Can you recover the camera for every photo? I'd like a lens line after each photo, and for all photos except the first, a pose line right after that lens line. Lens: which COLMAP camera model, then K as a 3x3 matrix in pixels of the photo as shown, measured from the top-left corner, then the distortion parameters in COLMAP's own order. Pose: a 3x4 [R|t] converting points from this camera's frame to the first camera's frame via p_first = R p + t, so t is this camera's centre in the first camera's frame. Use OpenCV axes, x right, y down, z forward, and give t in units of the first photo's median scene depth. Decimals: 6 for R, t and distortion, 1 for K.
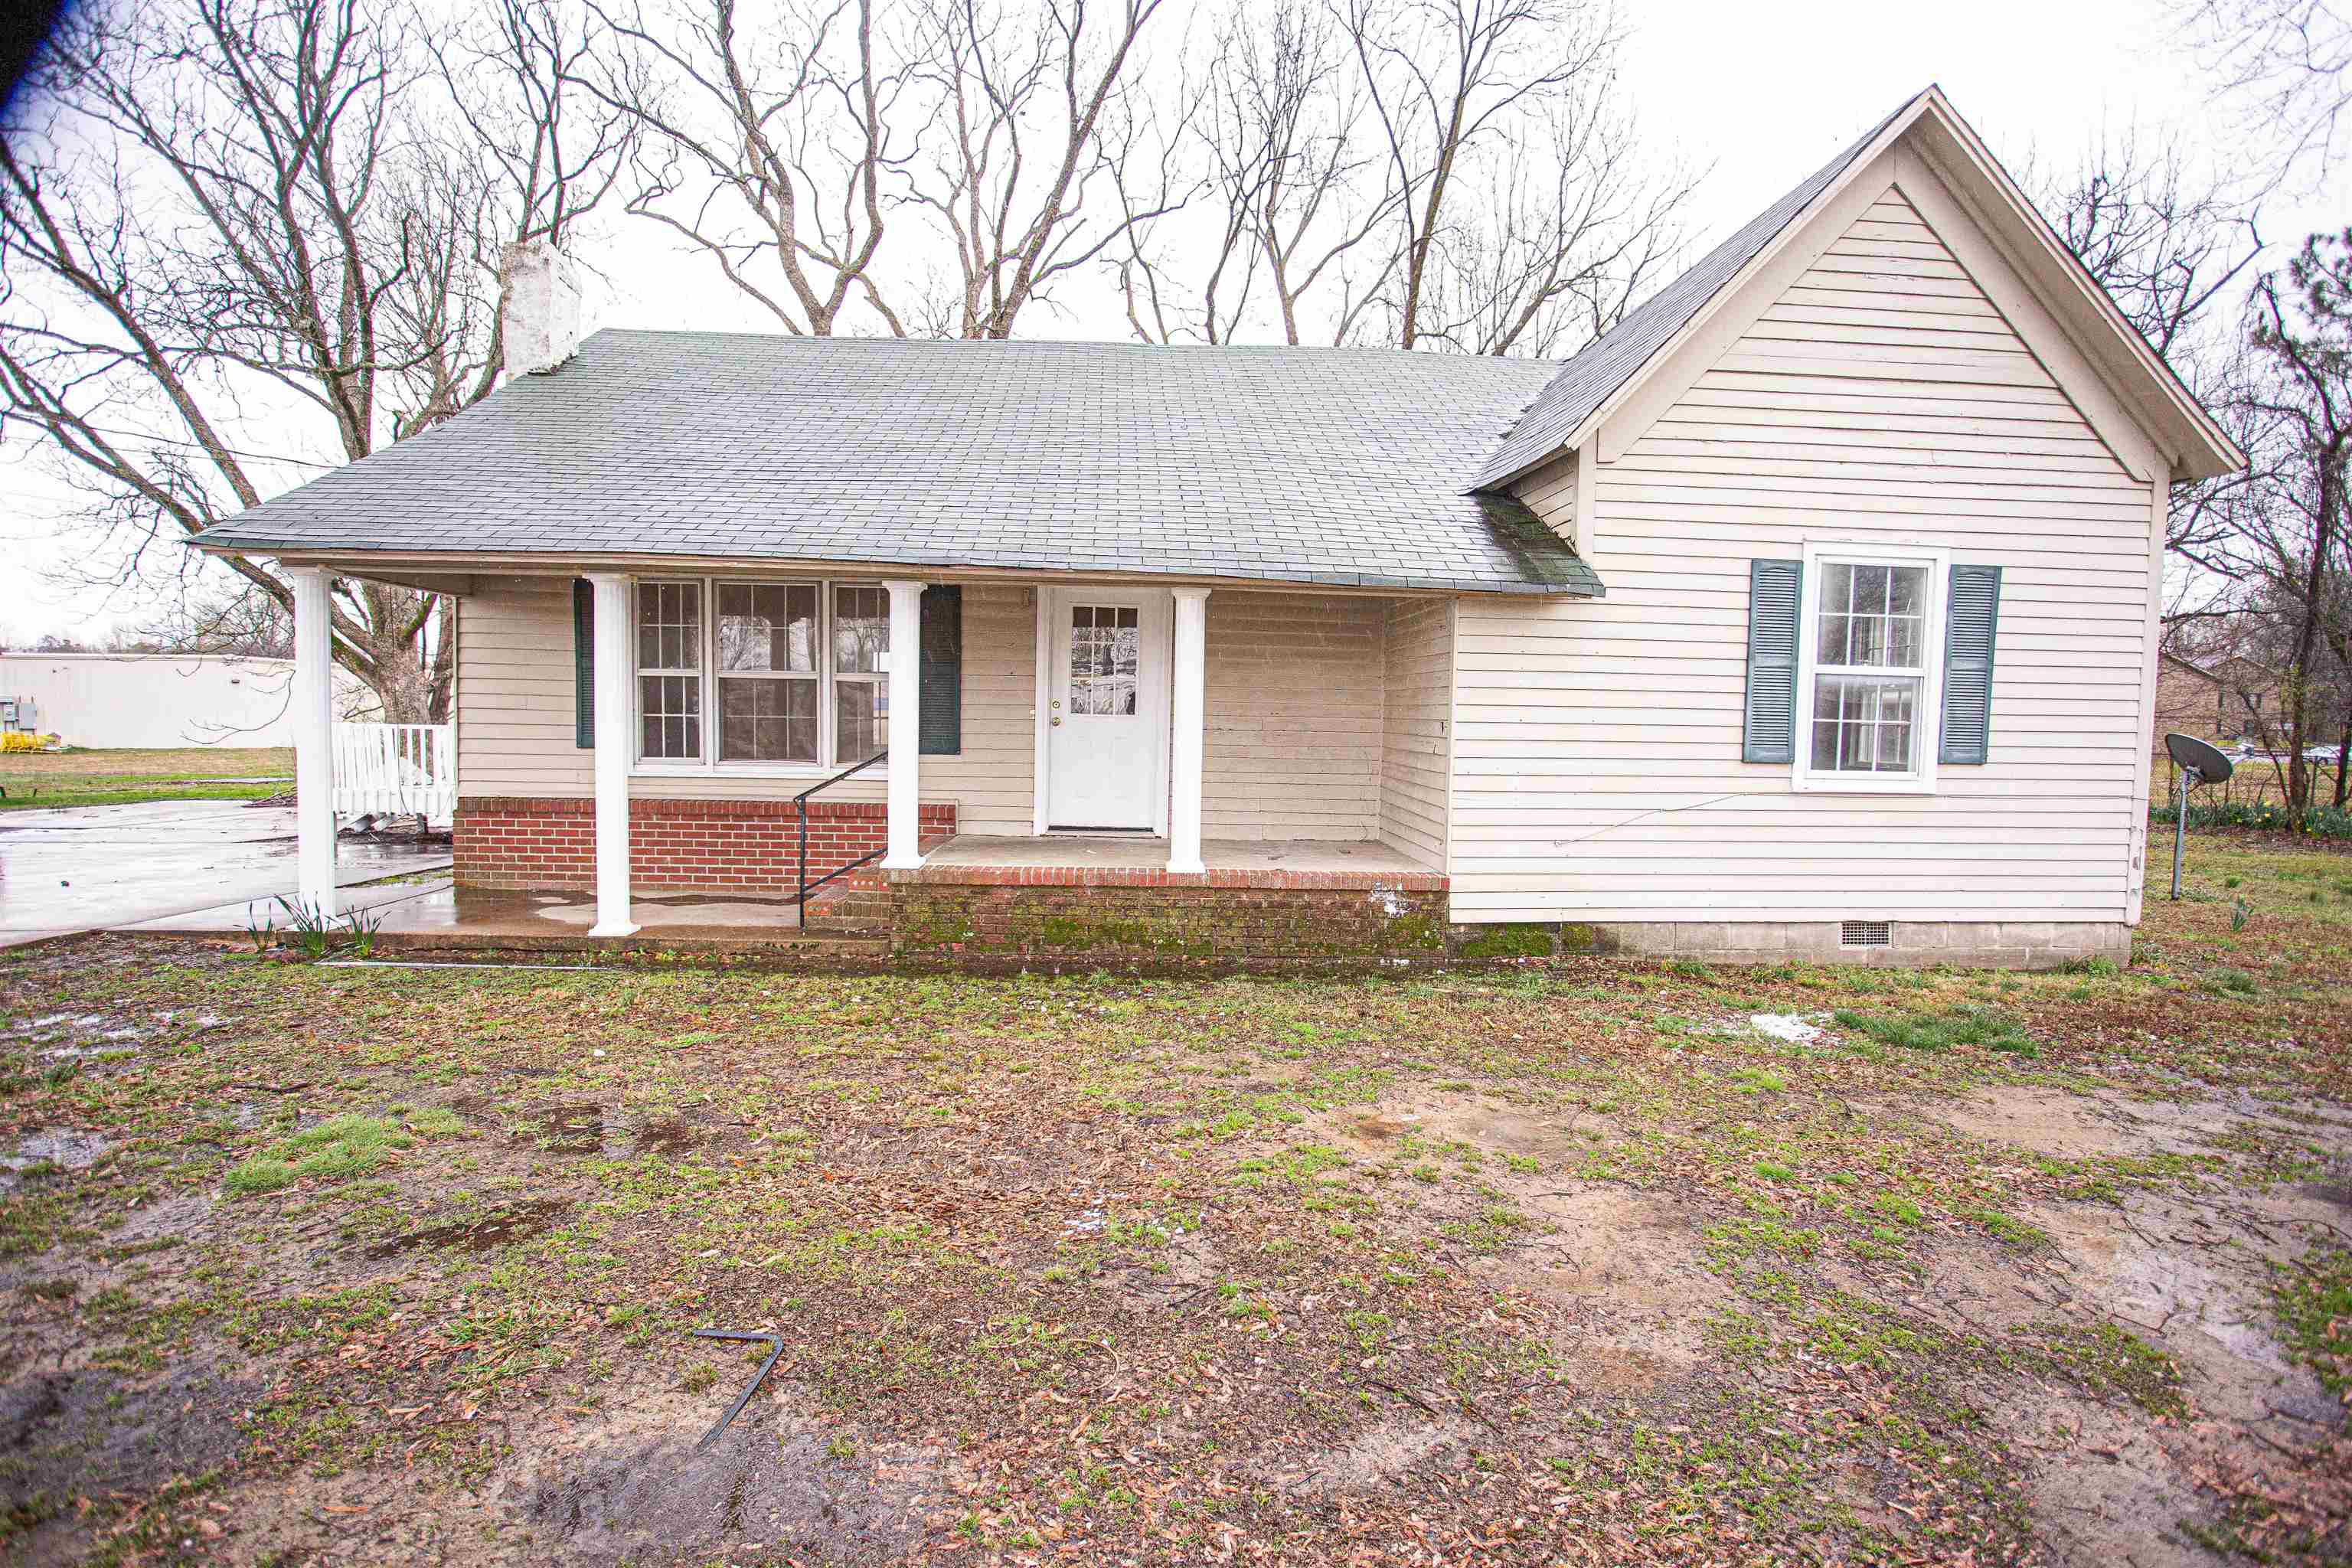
lens RADIAL K [[1221.0, 0, 1179.2], [0, 1221.0, 744.0], [0, 0, 1]] dist [-0.080310, 0.000309]
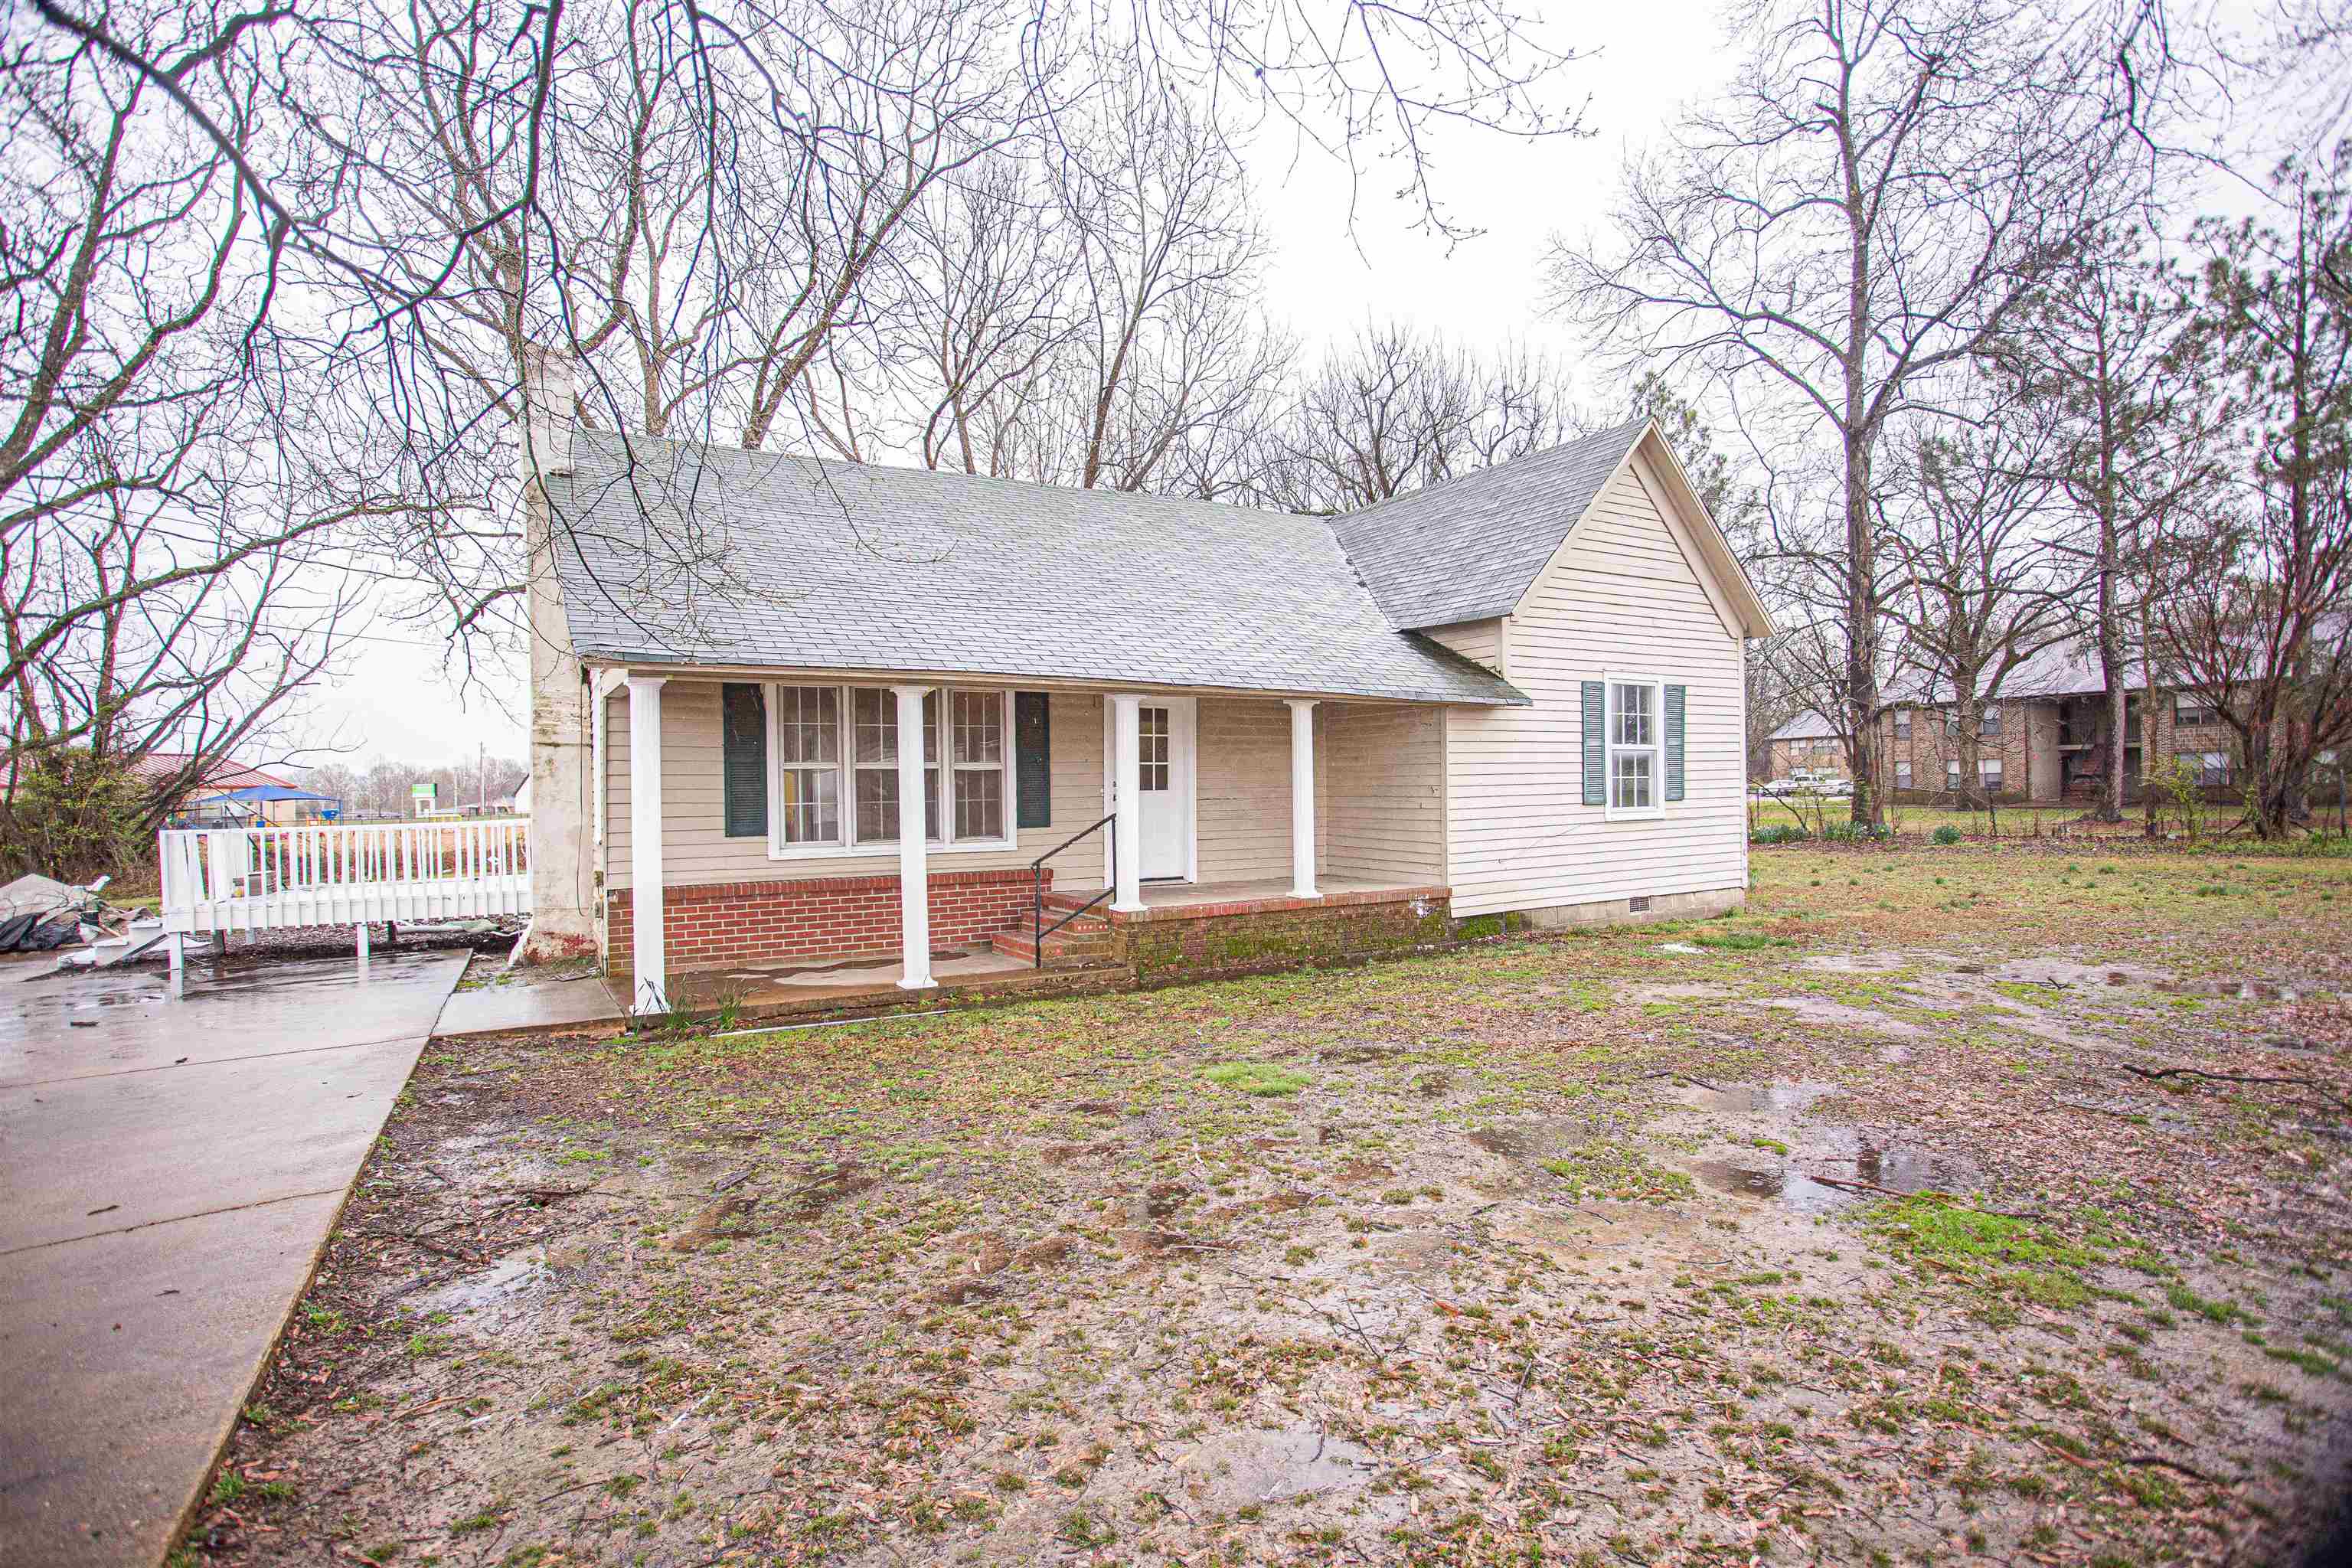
lens RADIAL K [[1221.0, 0, 1179.2], [0, 1221.0, 744.0], [0, 0, 1]] dist [-0.080310, 0.000309]
pose [[0.877697, -0.016568, 0.478929, -0.806409], [0.041926, 0.998225, -0.042302, -0.020877], [-0.477378, 0.057208, 0.876834, -0.193200]]
